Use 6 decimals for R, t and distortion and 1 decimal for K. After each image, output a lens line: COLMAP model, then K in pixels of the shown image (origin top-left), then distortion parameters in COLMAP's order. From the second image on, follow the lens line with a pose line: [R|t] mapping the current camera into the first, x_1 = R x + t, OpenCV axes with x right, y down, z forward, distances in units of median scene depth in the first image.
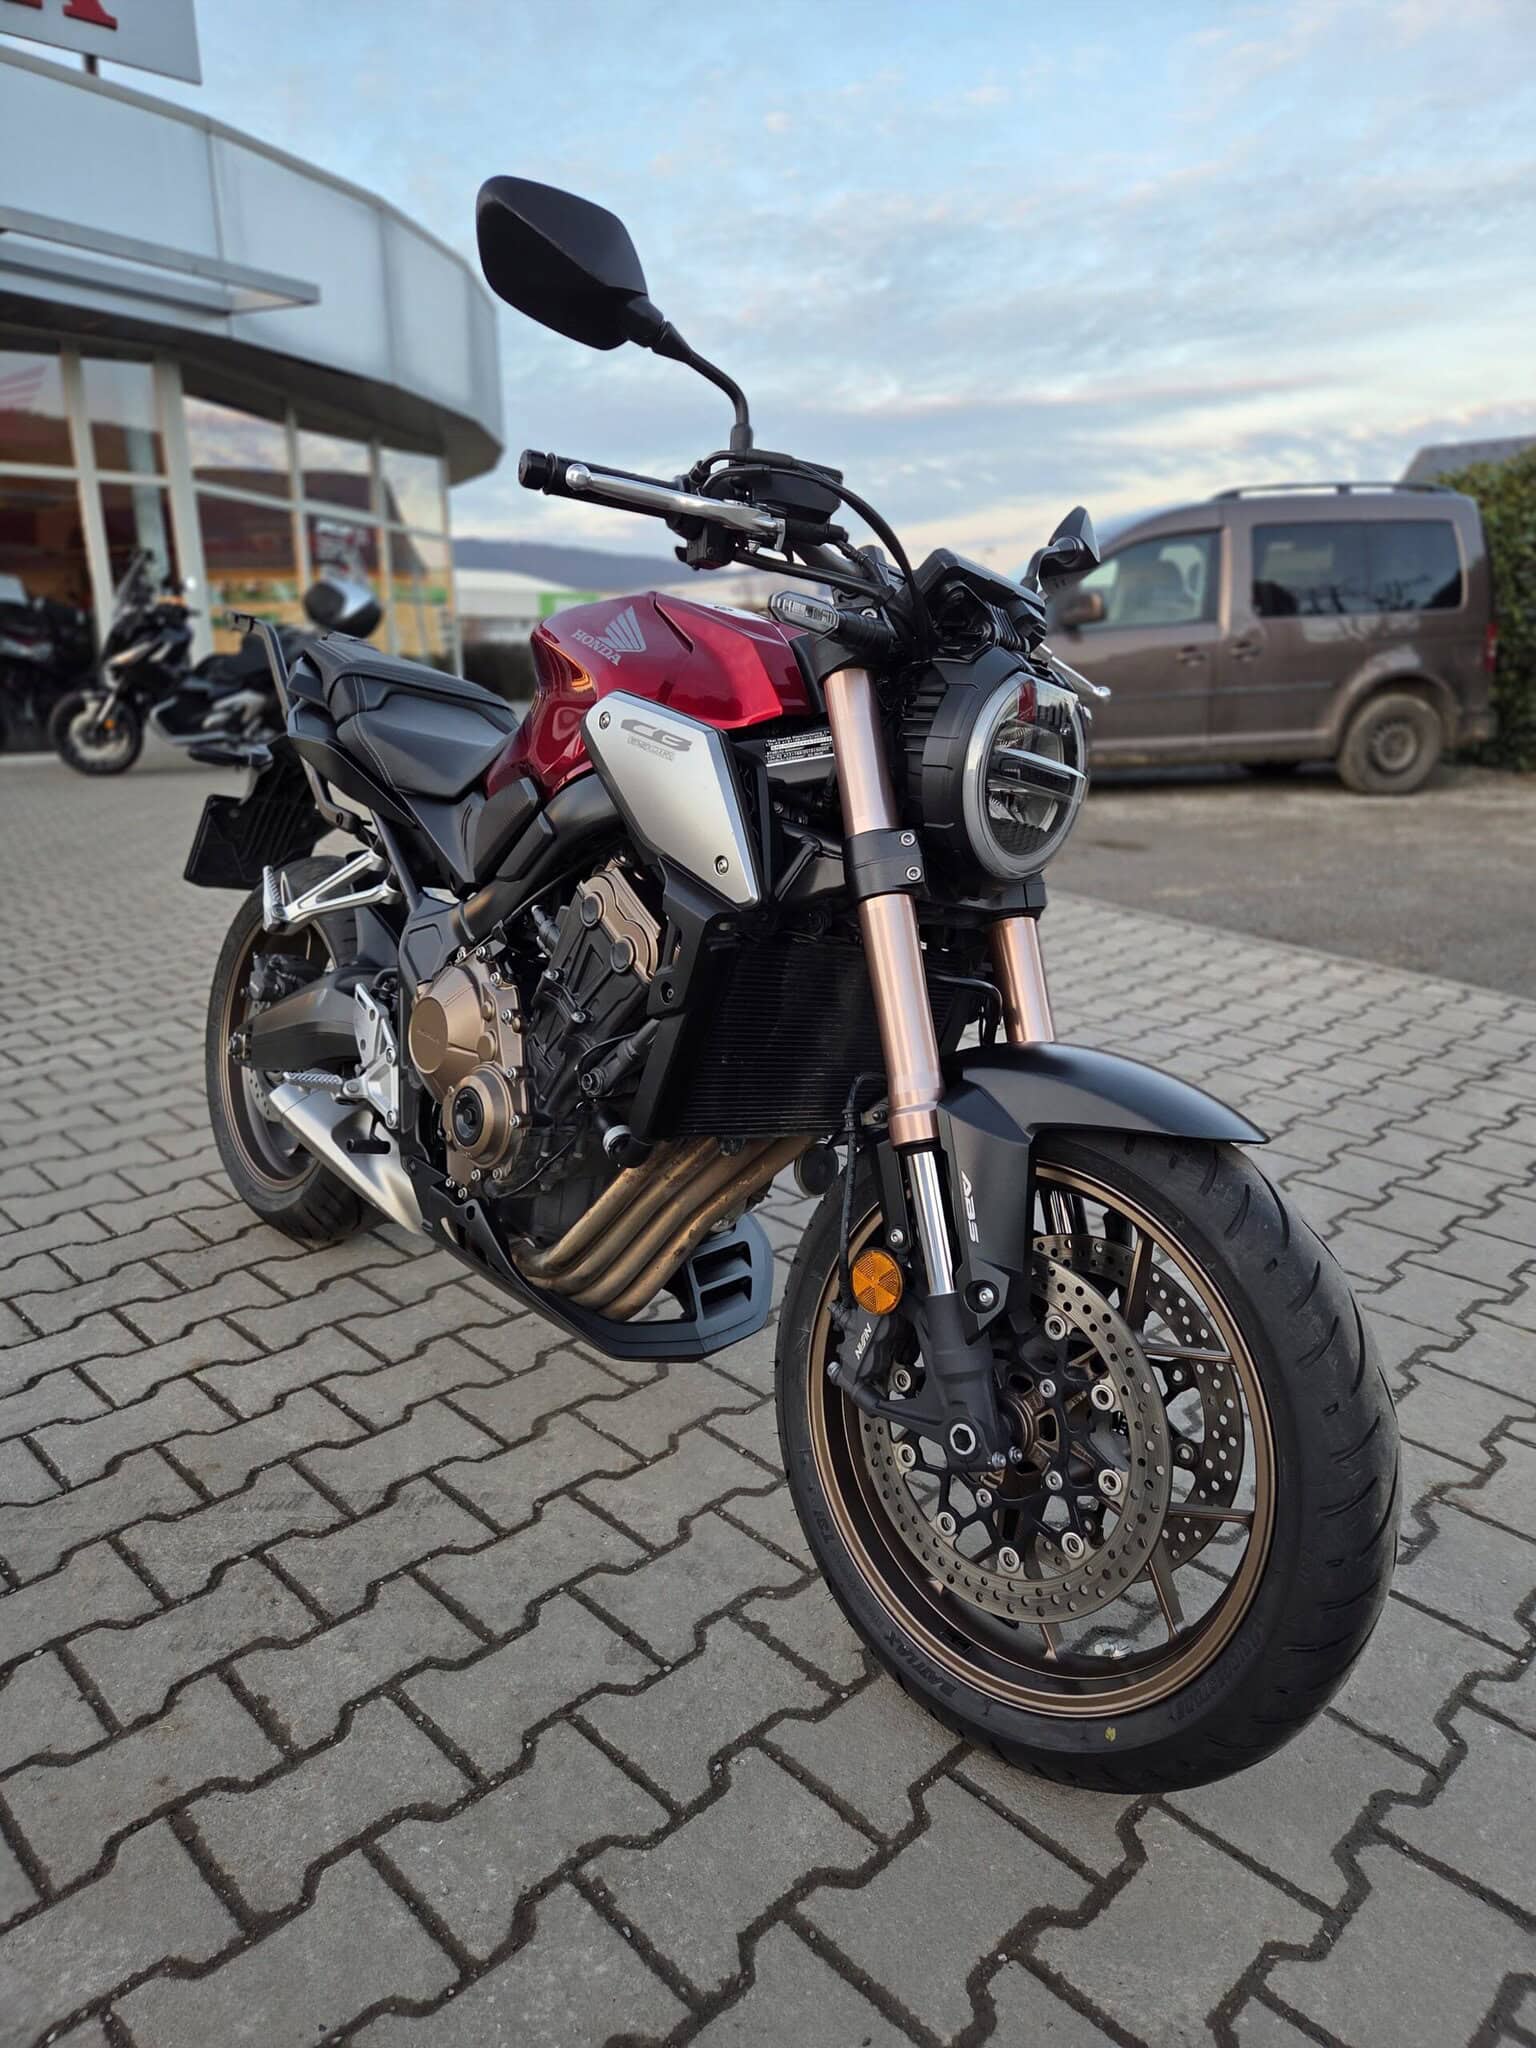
lens RADIAL K [[1356.9, 0, 768.0], [0, 1356.9, 1024.0], [0, 0, 1]] dist [0.061992, -0.046997]
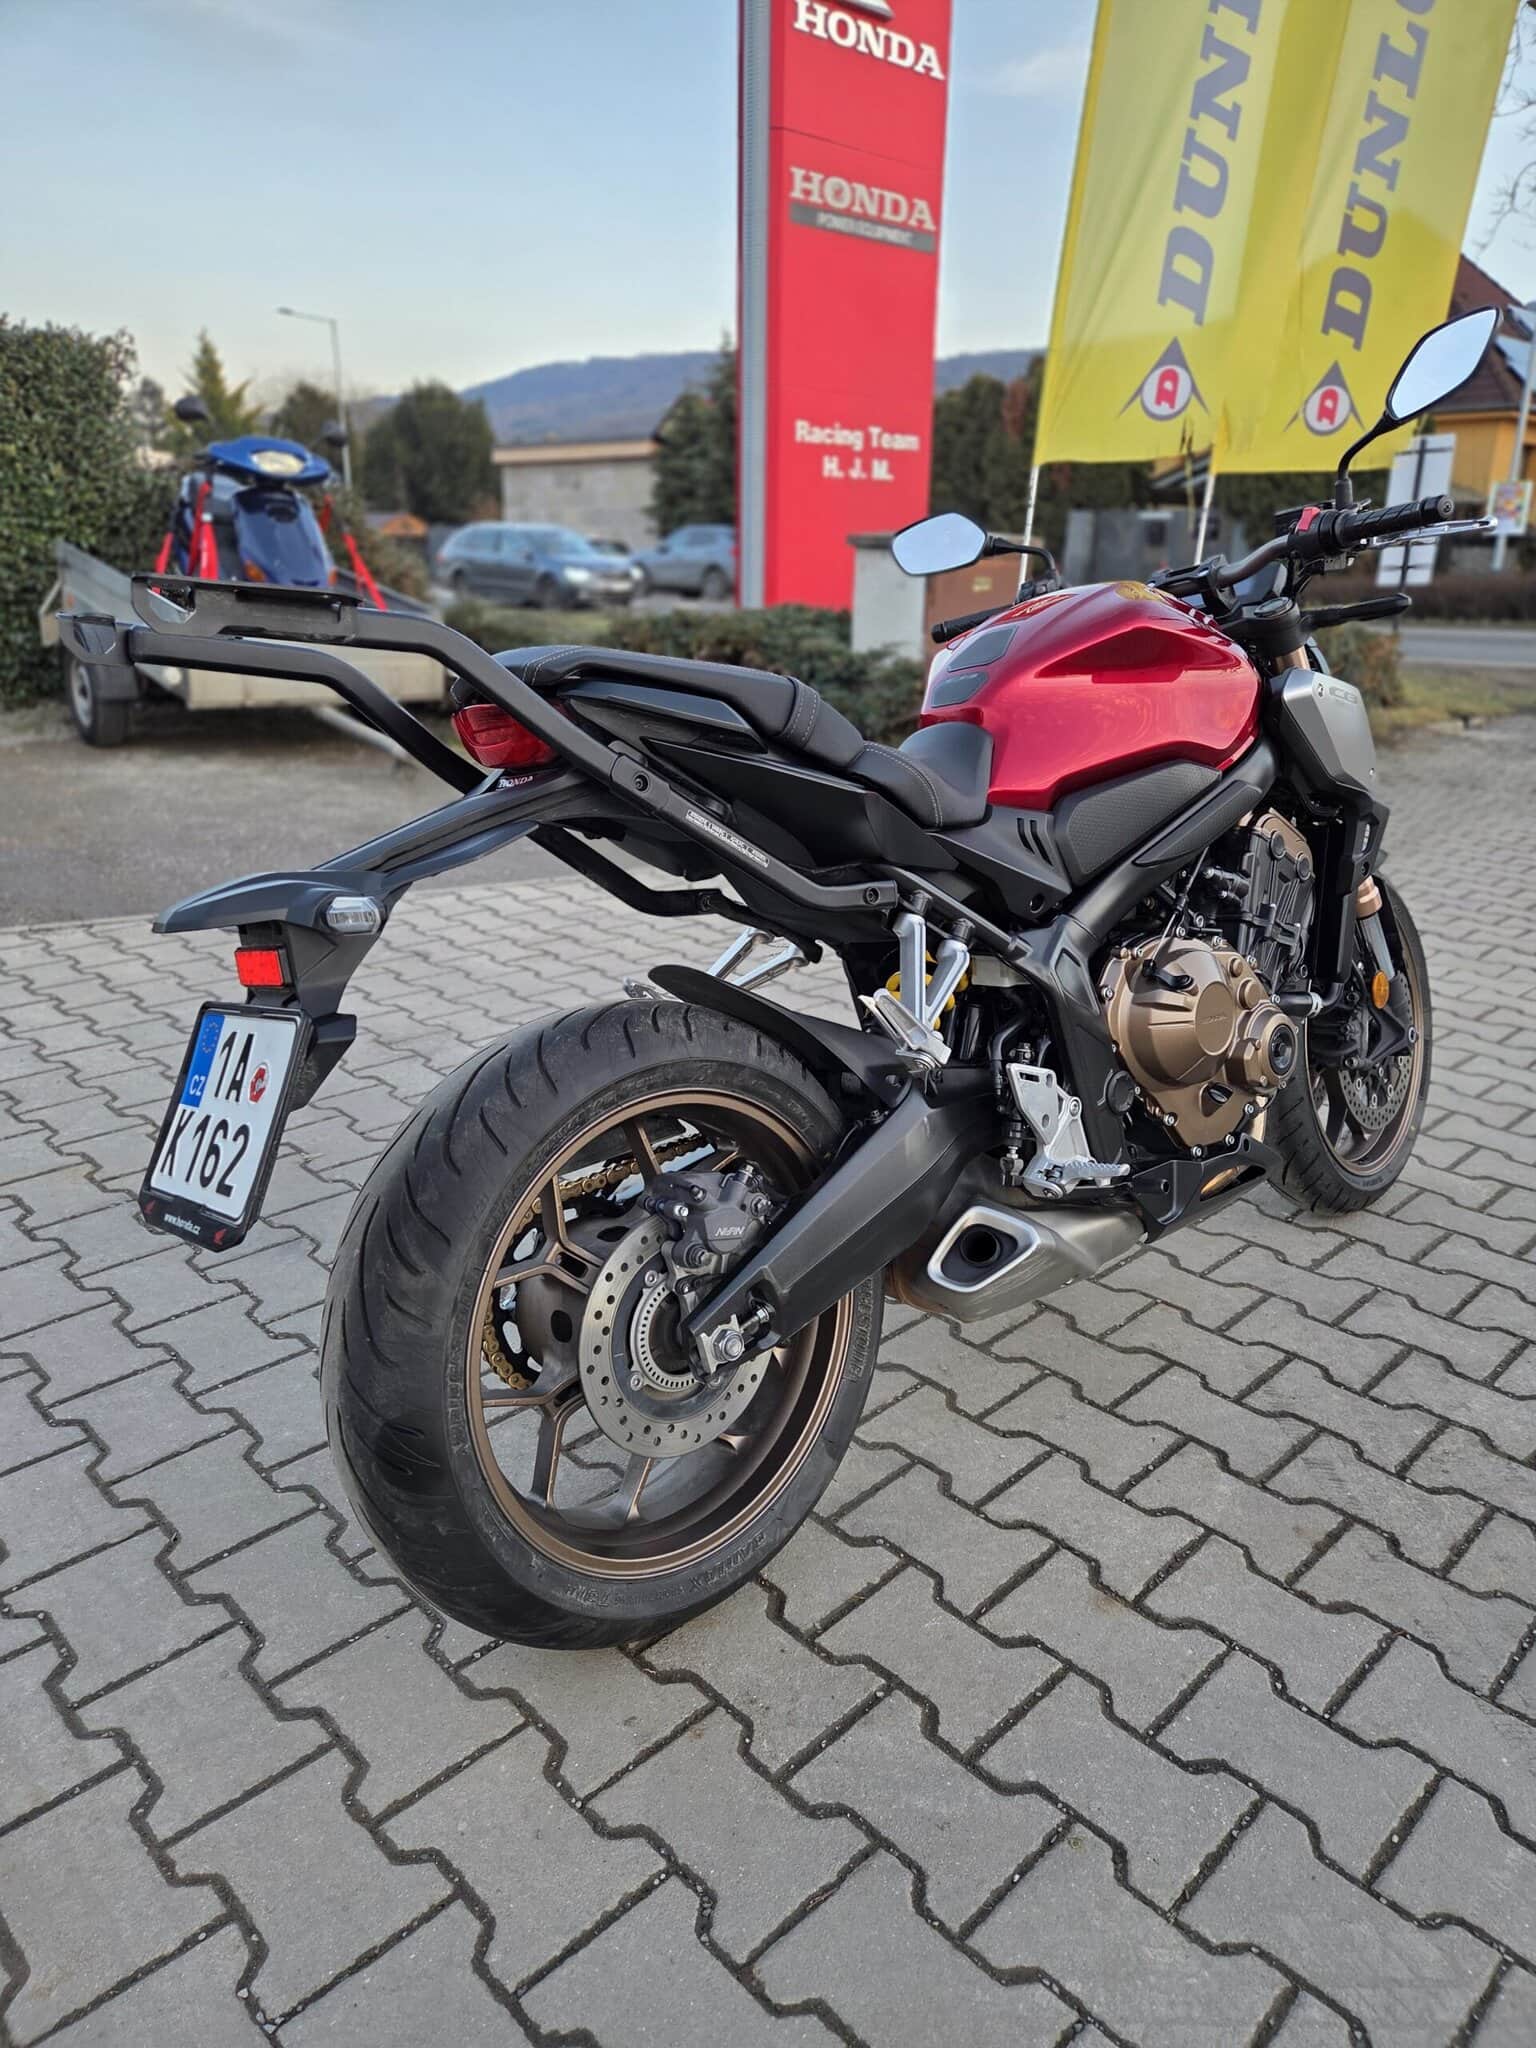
lens RADIAL K [[1376.1, 0, 751.3], [0, 1376.1, 1014.0], [0, 0, 1]] dist [0.066057, -0.038519]
pose [[0.001373, -0.307472, 0.951556, -0.872476], [0.250517, 0.921320, 0.297340, -0.276163], [-0.968111, 0.237973, 0.078292, 0.874415]]
